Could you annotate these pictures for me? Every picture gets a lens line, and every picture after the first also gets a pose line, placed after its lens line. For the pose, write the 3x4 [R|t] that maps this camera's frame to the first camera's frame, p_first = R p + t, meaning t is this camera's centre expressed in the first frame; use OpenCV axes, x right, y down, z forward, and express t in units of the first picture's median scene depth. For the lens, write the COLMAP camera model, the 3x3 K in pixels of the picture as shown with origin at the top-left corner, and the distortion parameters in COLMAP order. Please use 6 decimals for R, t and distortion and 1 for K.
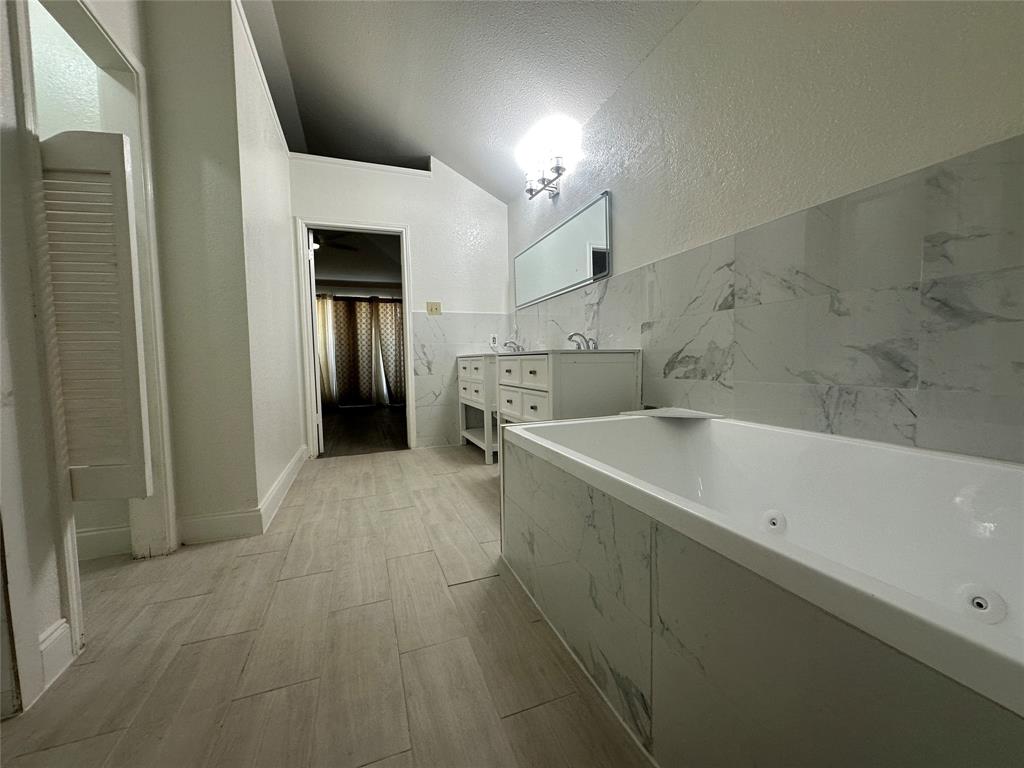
lens RADIAL K [[402.9, 0, 509.7], [0, 402.9, 384.0], [0, 0, 1]] dist [-0.007334, 0.001466]
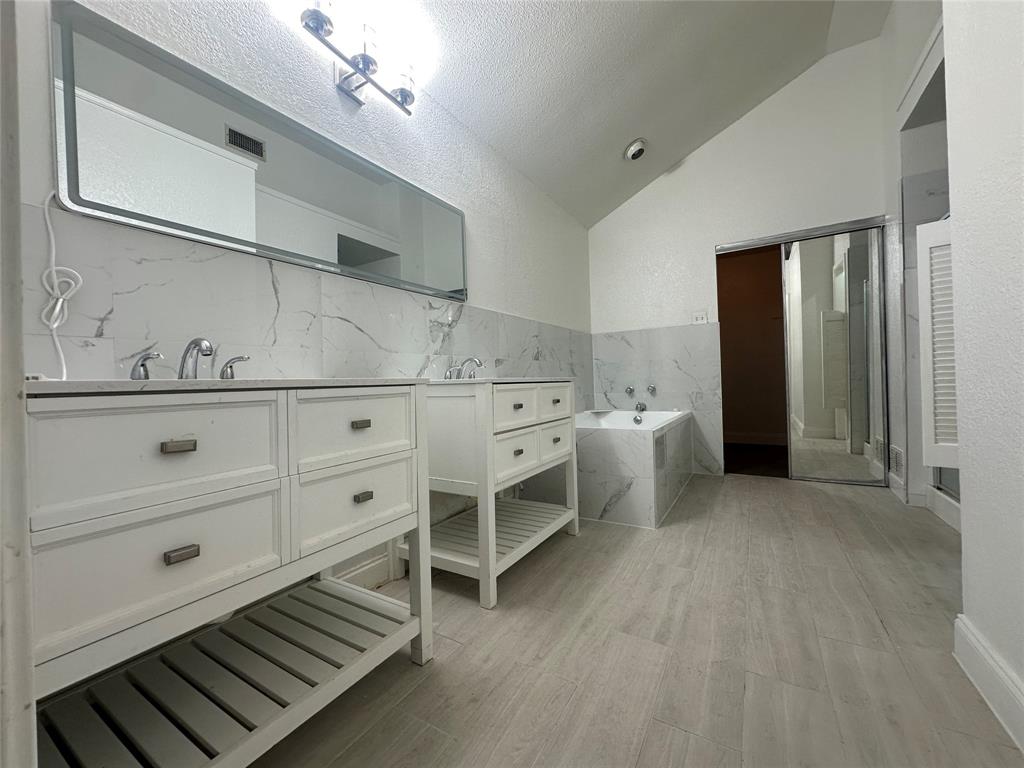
lens RADIAL K [[402.9, 0, 513.2], [0, 402.9, 382.4], [0, 0, 1]] dist [-0.007334, 0.001466]
pose [[-0.621228, 0.035214, 0.782838, -0.592835], [0.084668, 0.996158, 0.022380, -0.099130], [-0.779042, 0.080185, -0.621823, 1.618273]]
